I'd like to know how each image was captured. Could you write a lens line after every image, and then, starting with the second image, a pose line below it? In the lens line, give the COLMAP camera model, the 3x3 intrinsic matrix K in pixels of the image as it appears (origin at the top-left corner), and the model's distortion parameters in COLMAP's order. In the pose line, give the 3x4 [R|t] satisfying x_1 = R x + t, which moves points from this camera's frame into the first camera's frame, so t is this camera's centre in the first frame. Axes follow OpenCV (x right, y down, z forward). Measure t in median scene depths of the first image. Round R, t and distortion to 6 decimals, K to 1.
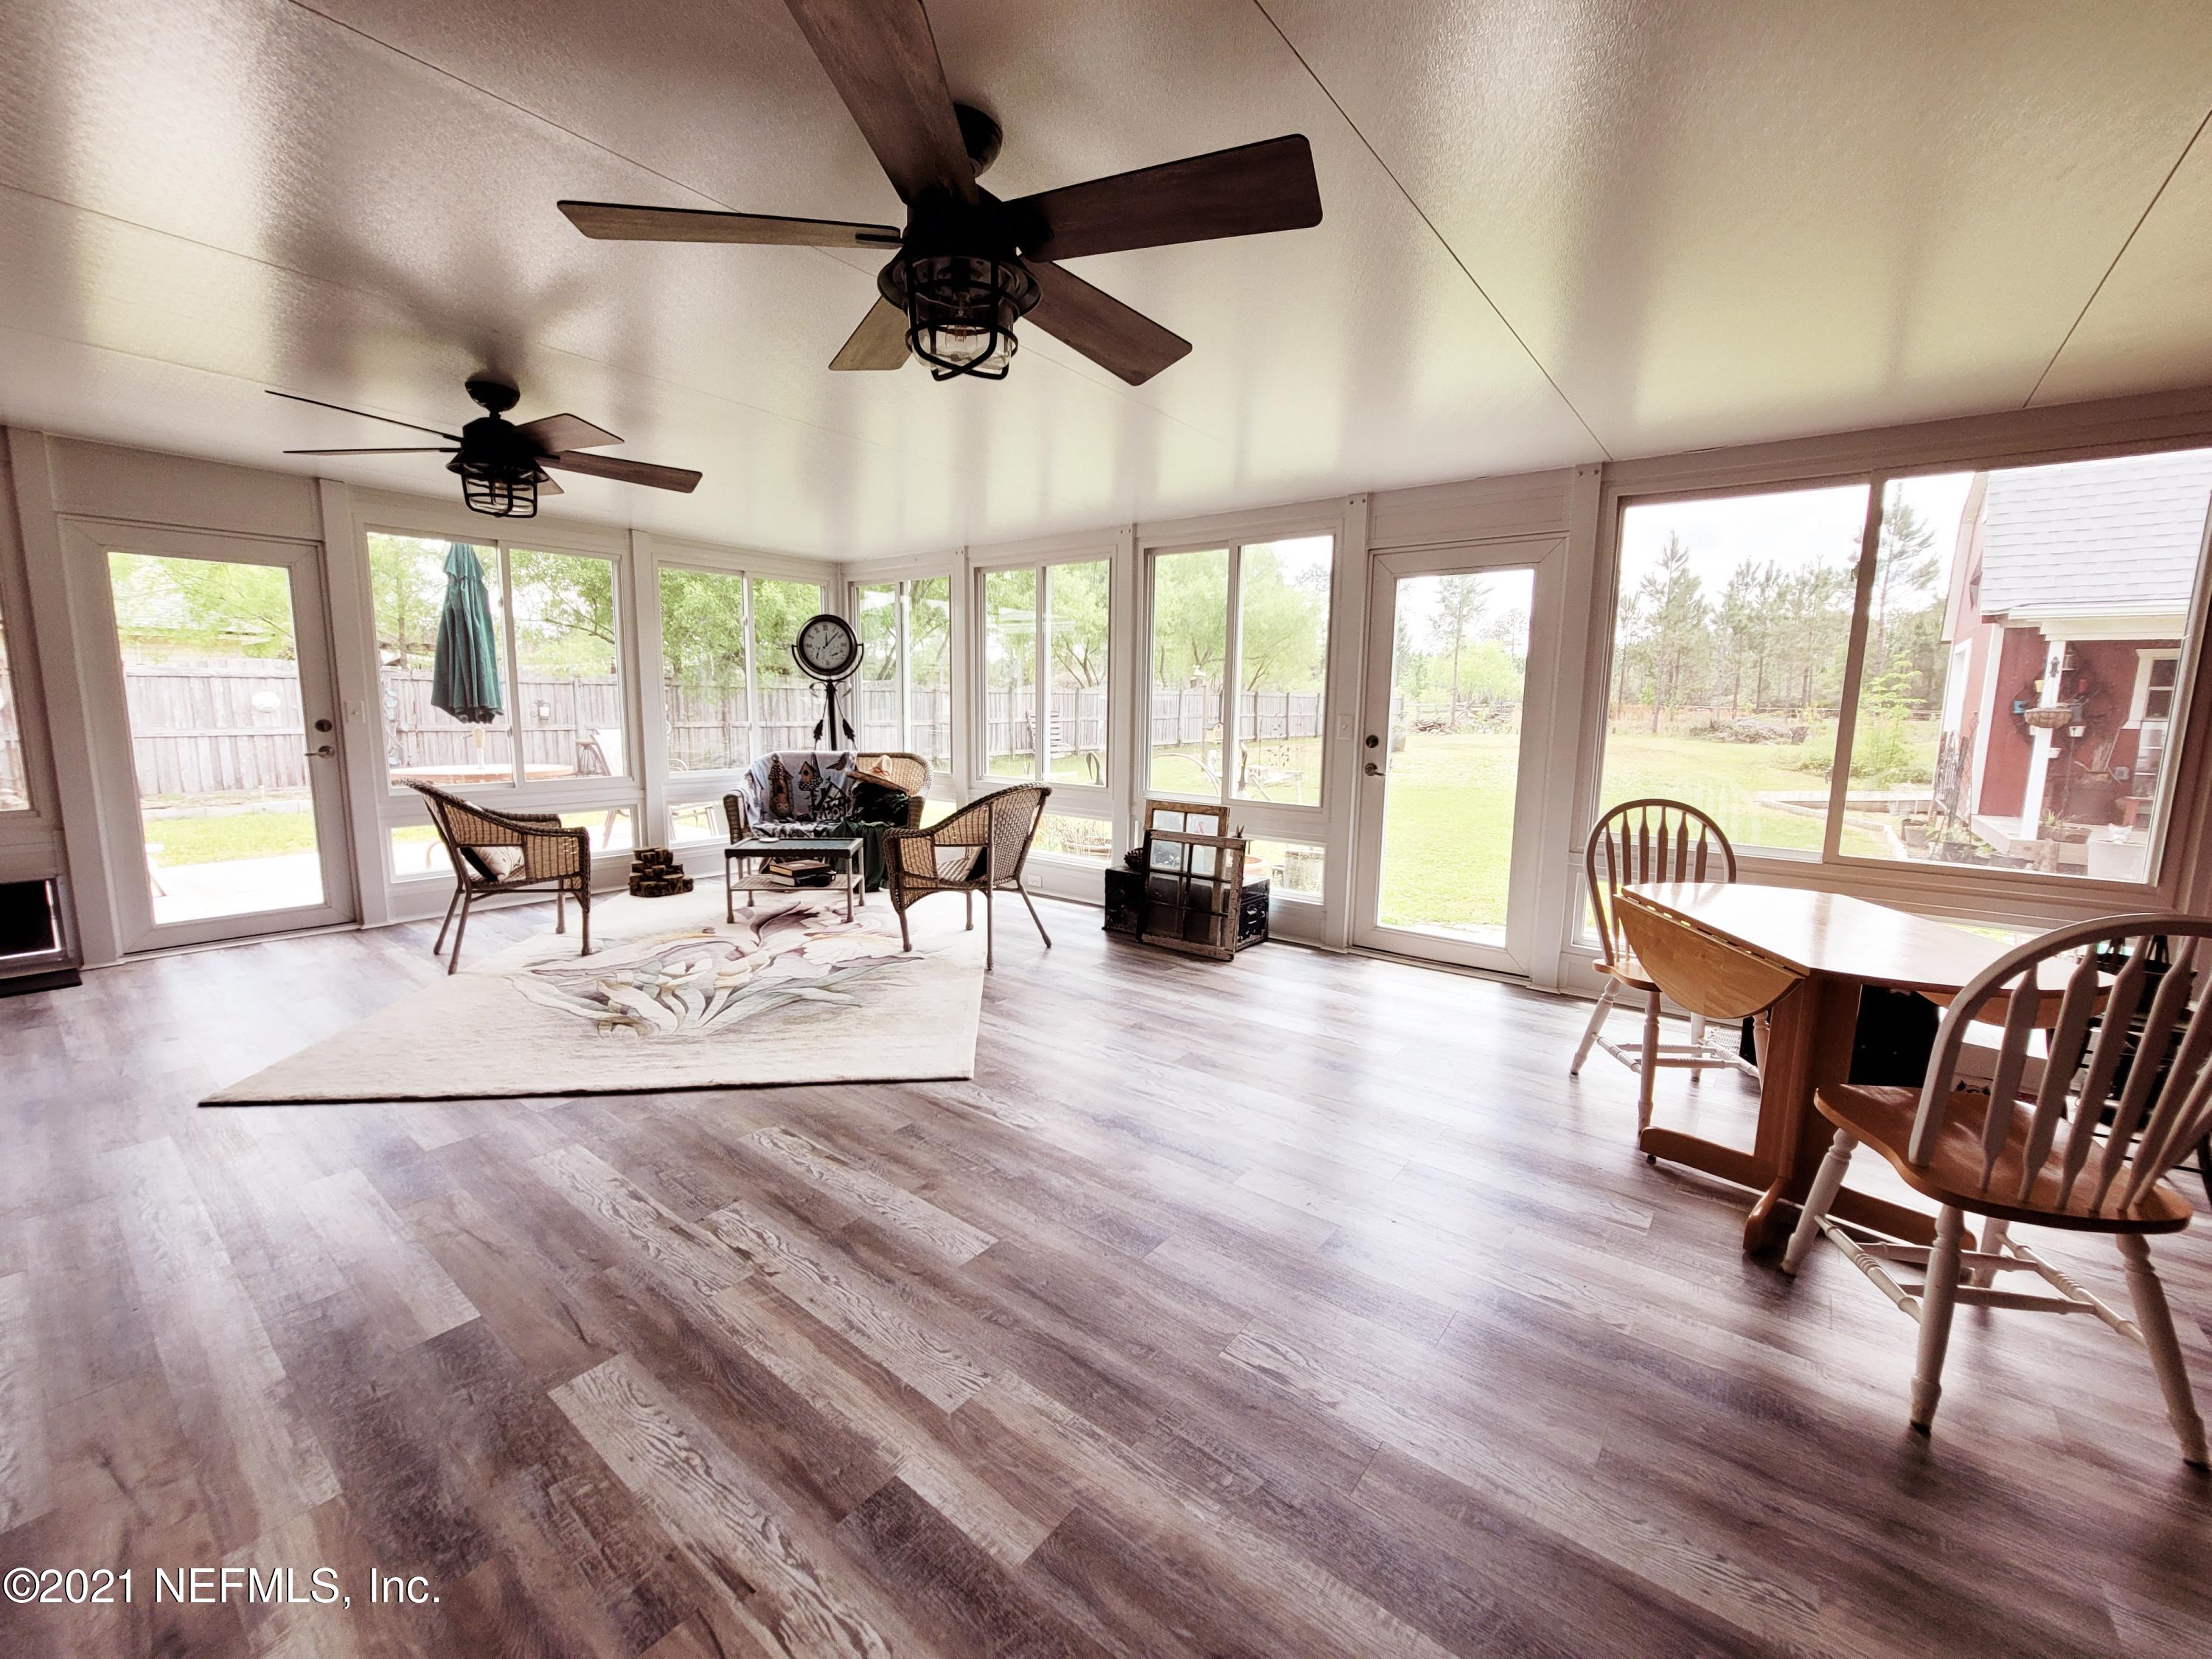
lens RADIAL K [[899.0, 0, 1112.2], [0, 899.0, 830.4], [0, 0, 1]] dist [-0.006987, 0.002074]
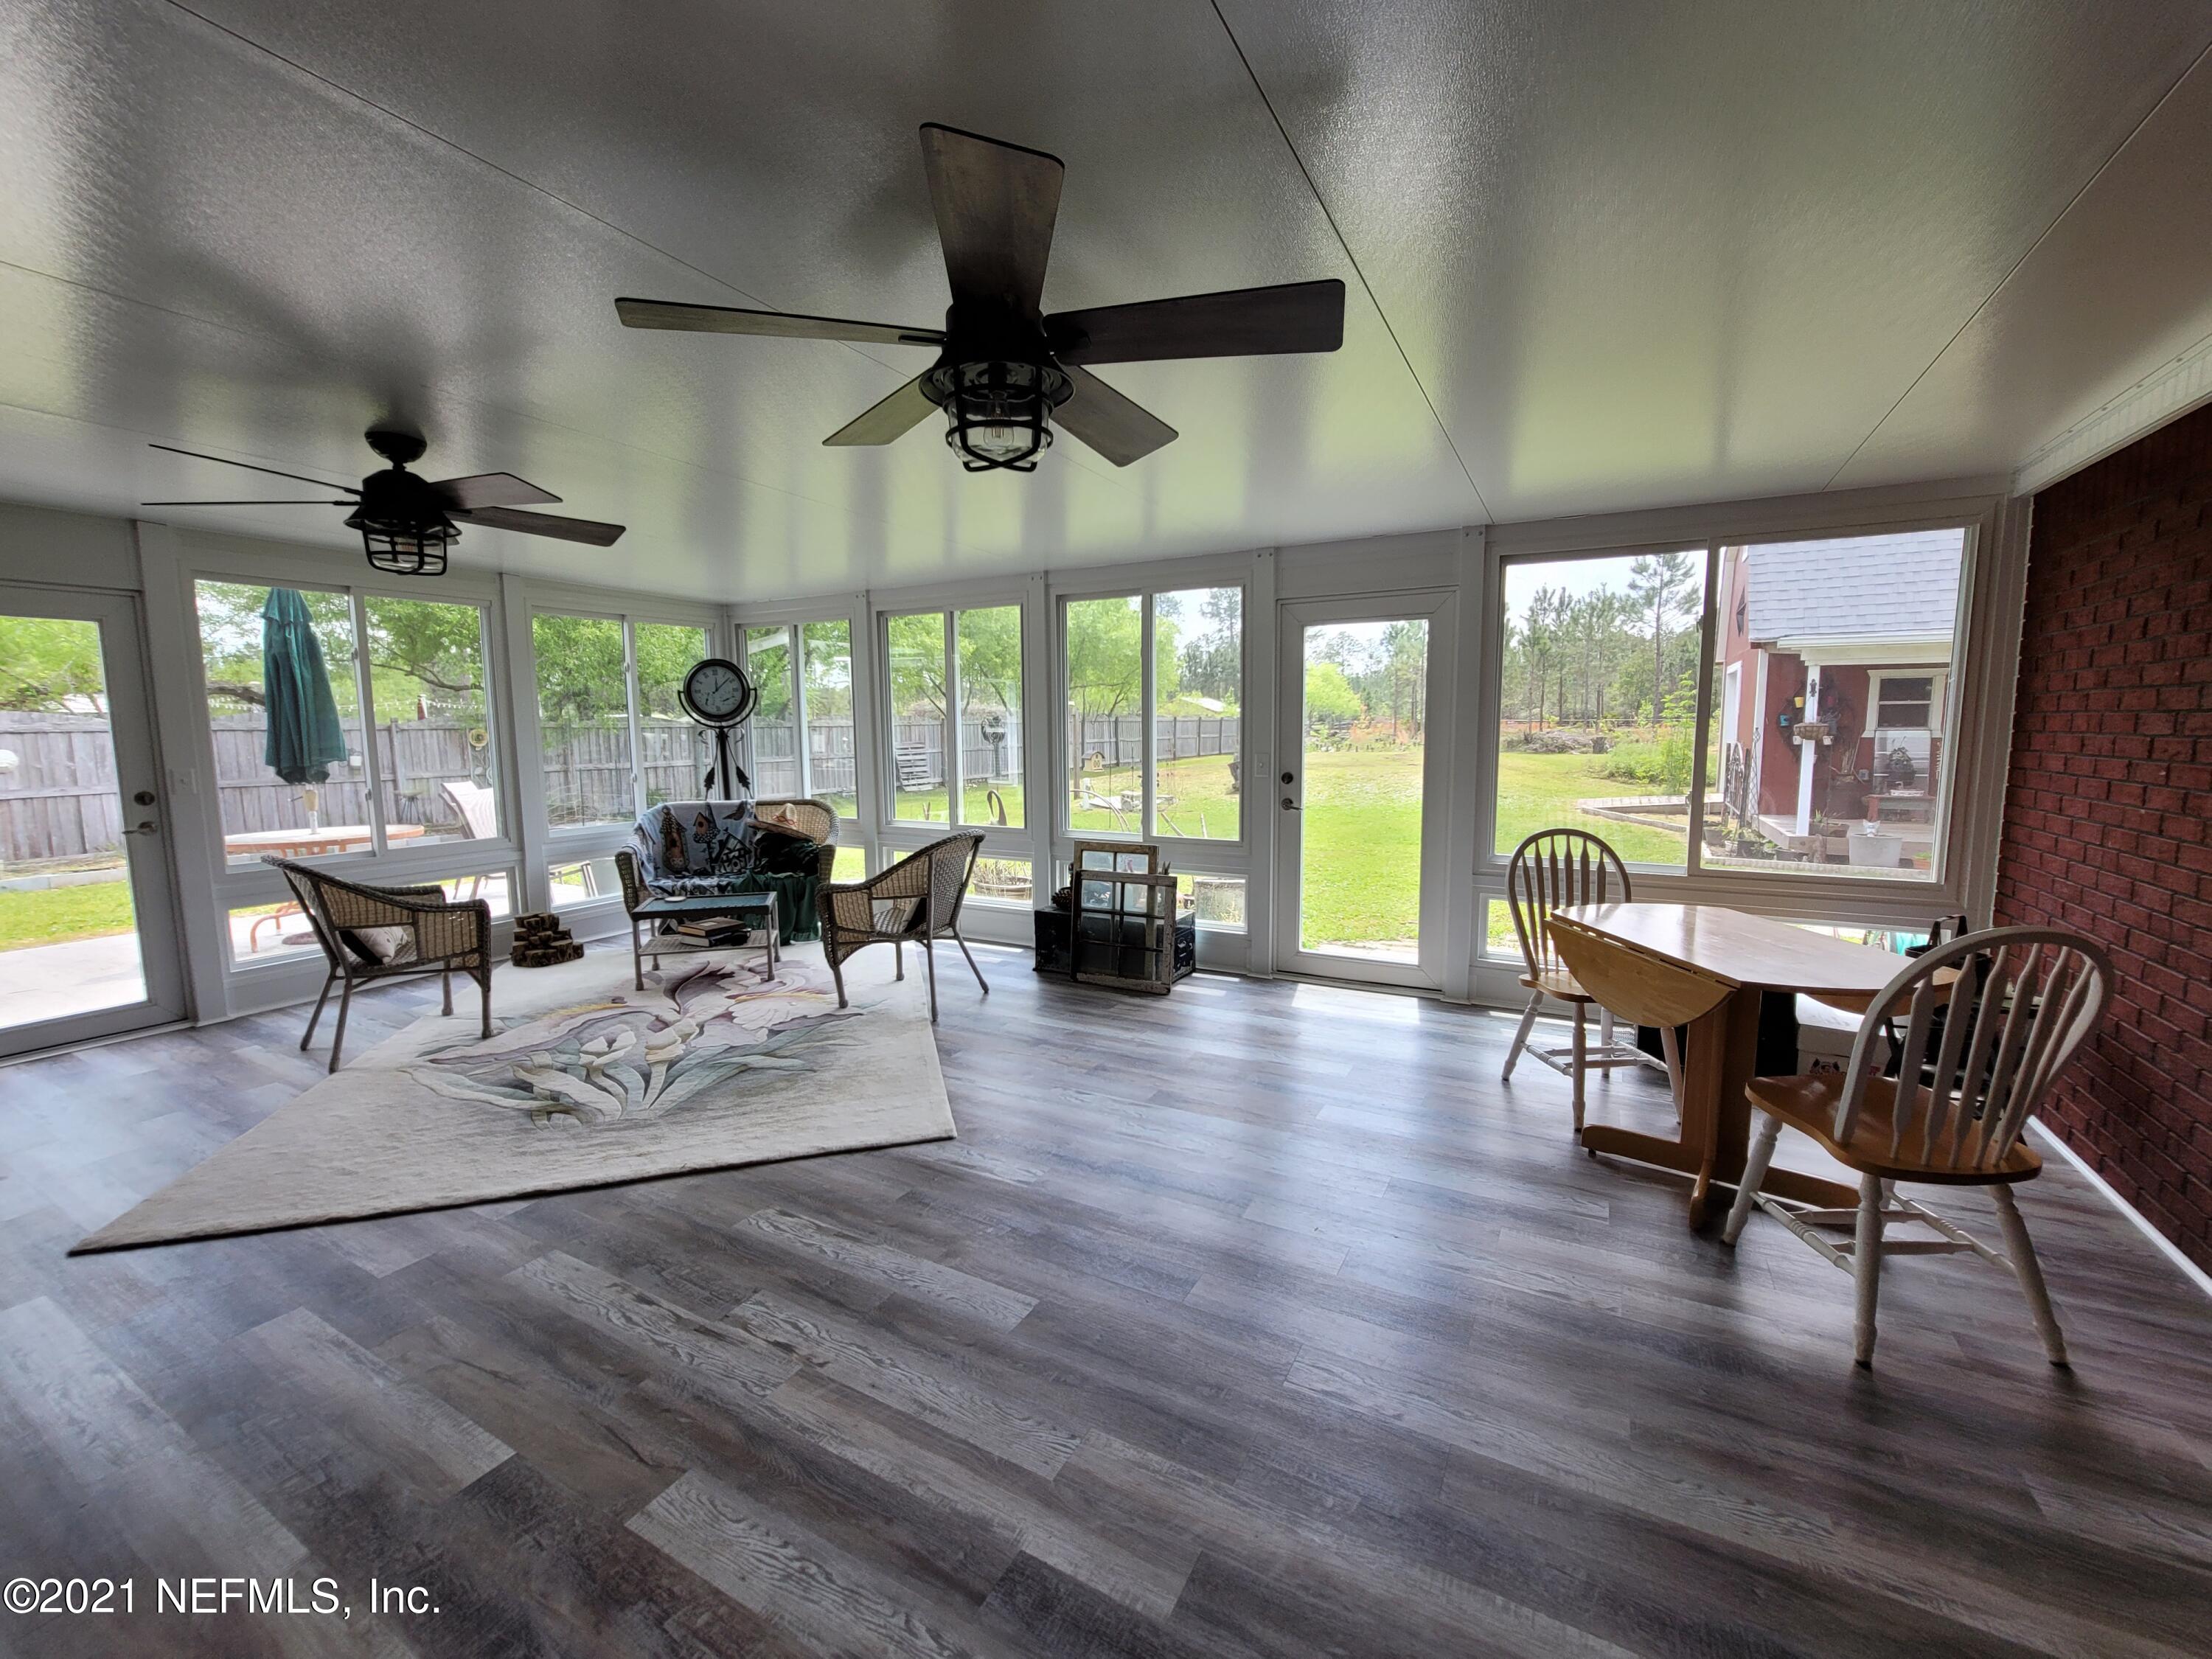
lens RADIAL K [[899.0, 0, 1109.7], [0, 899.0, 829.7], [0, 0, 1]] dist [-0.006987, 0.002074]
pose [[0.986587, -0.042160, 0.157701, -0.125154], [0.046352, 0.998660, -0.022998, -0.032660], [-0.156520, 0.029999, 0.987219, -0.021573]]
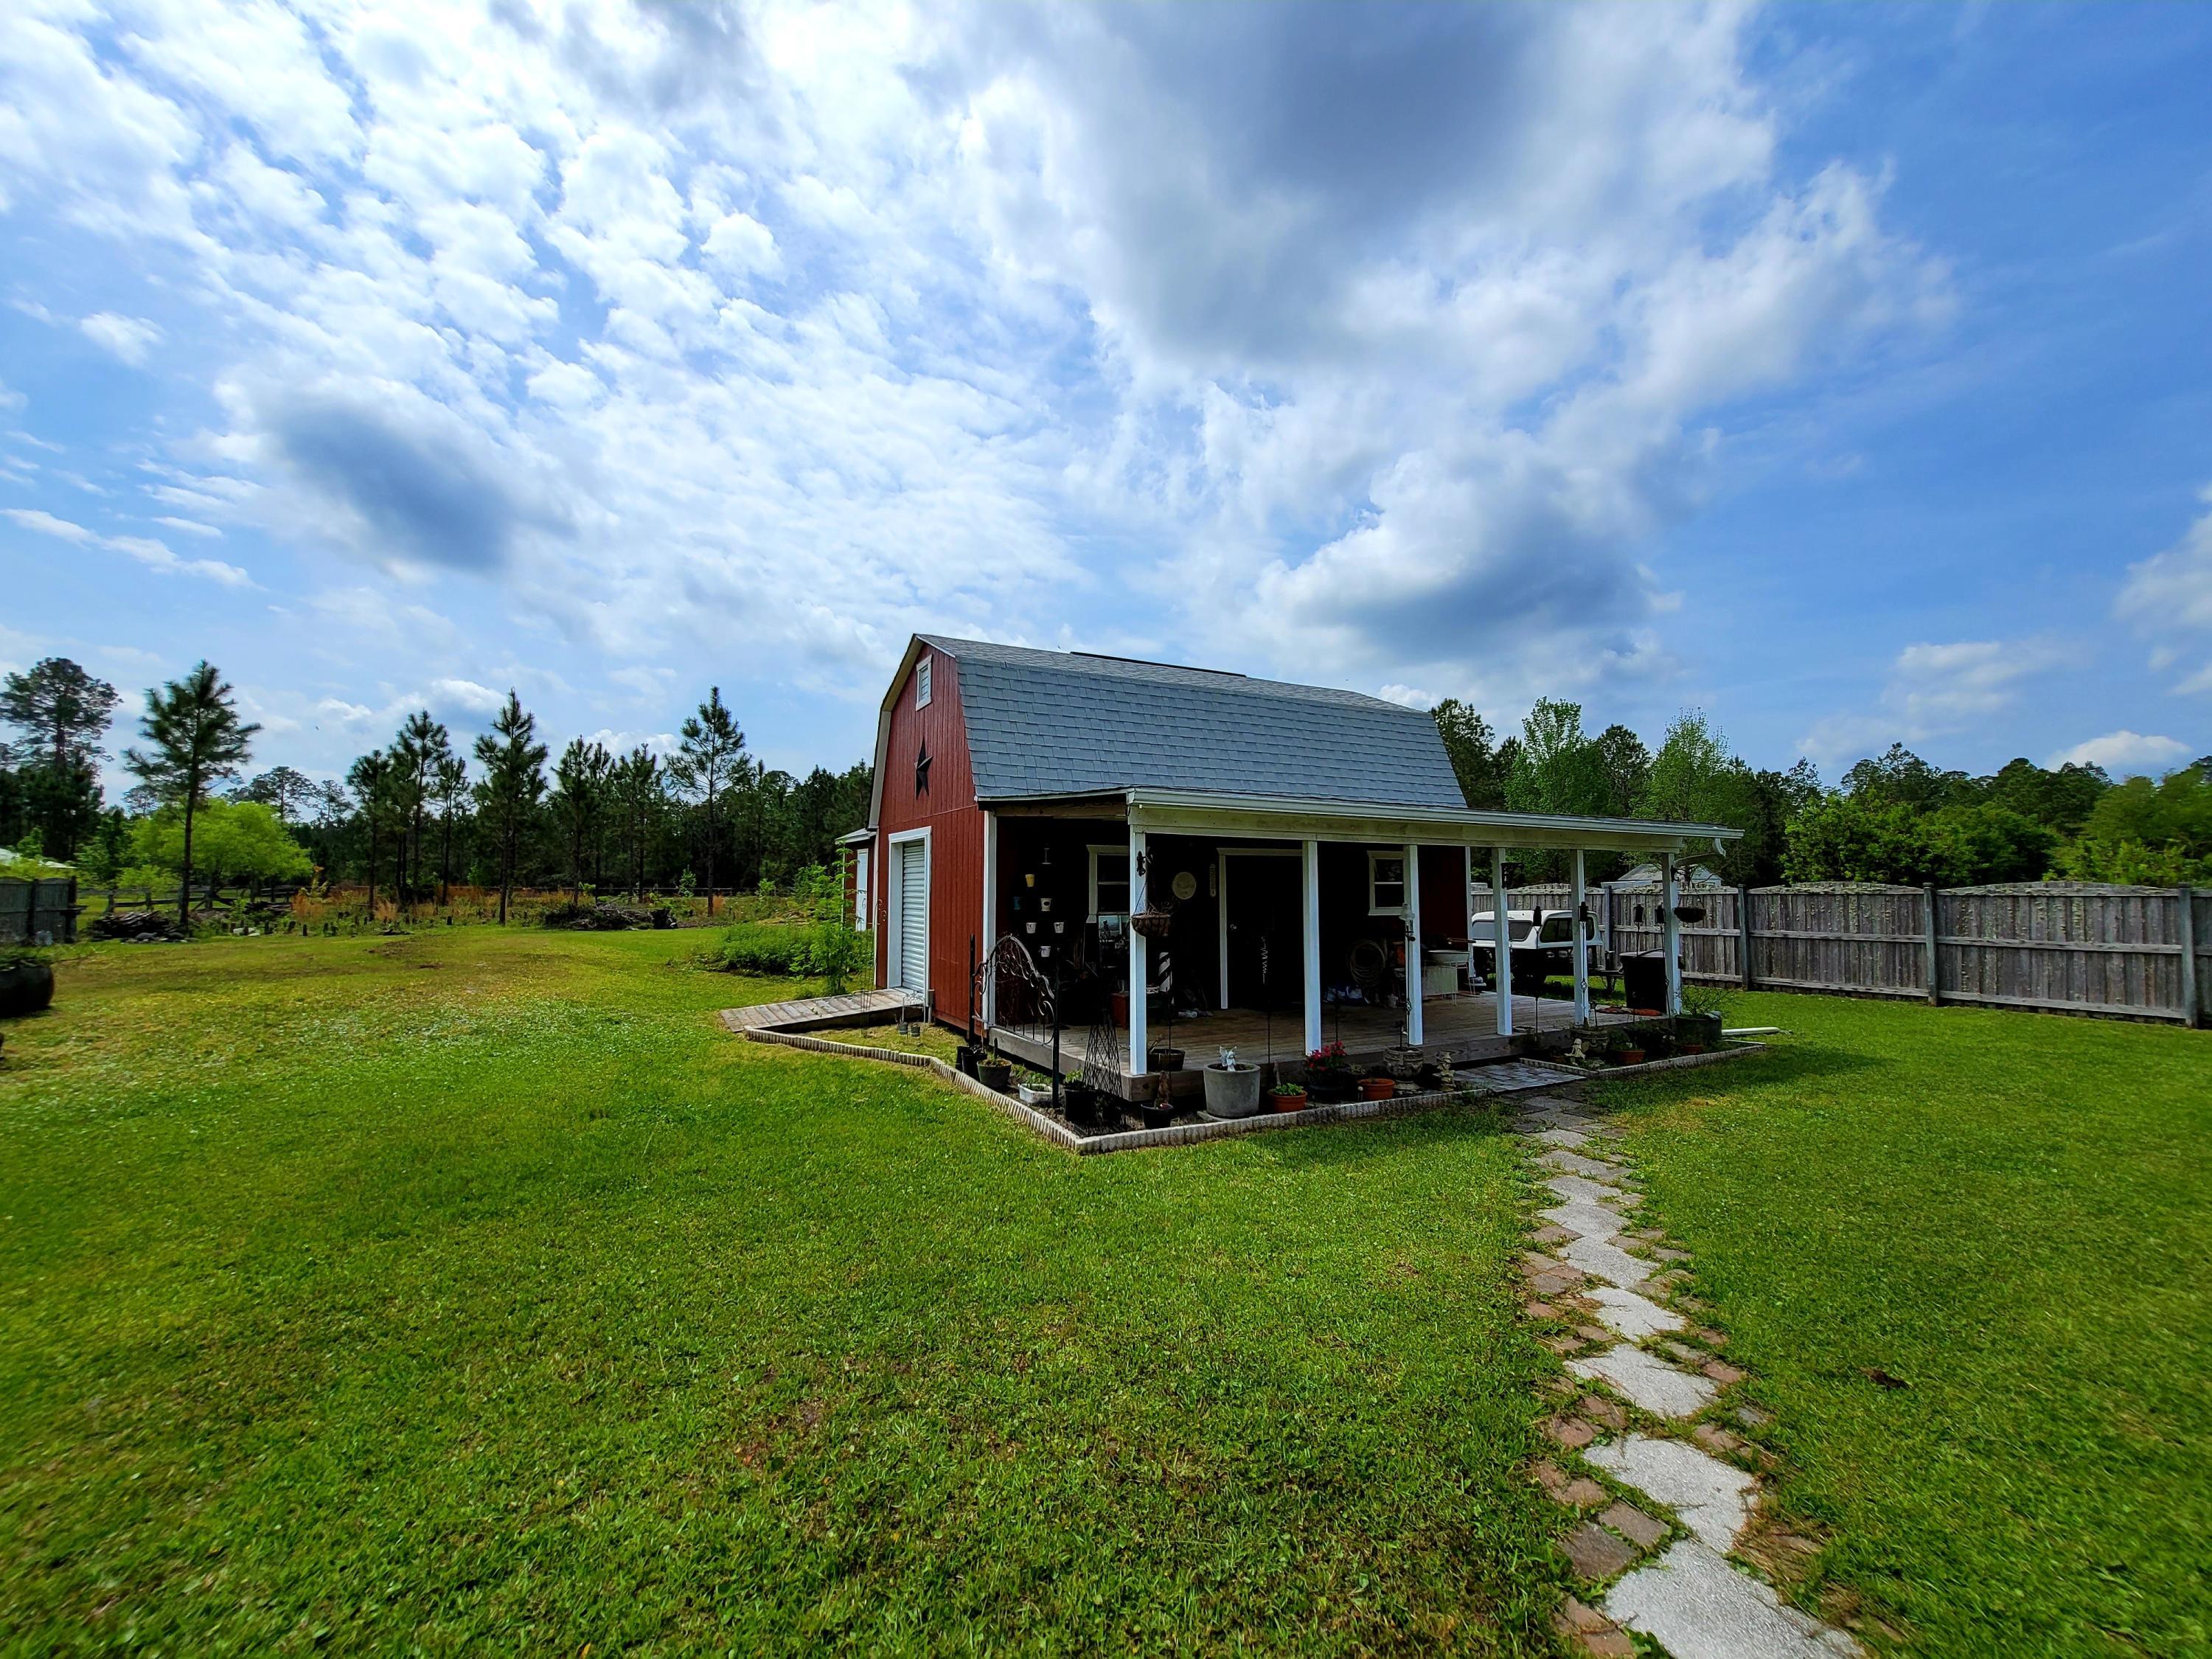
lens RADIAL K [[899.0, 0, 1101.8], [0, 899.0, 820.8], [0, 0, 1]] dist [-0.006987, 0.002074]
pose [[0.401860, 0.053797, 0.914119, 0.680941], [0.134702, 0.983940, -0.117123, -0.331840], [-0.905739, 0.170200, 0.388160, 1.812197]]
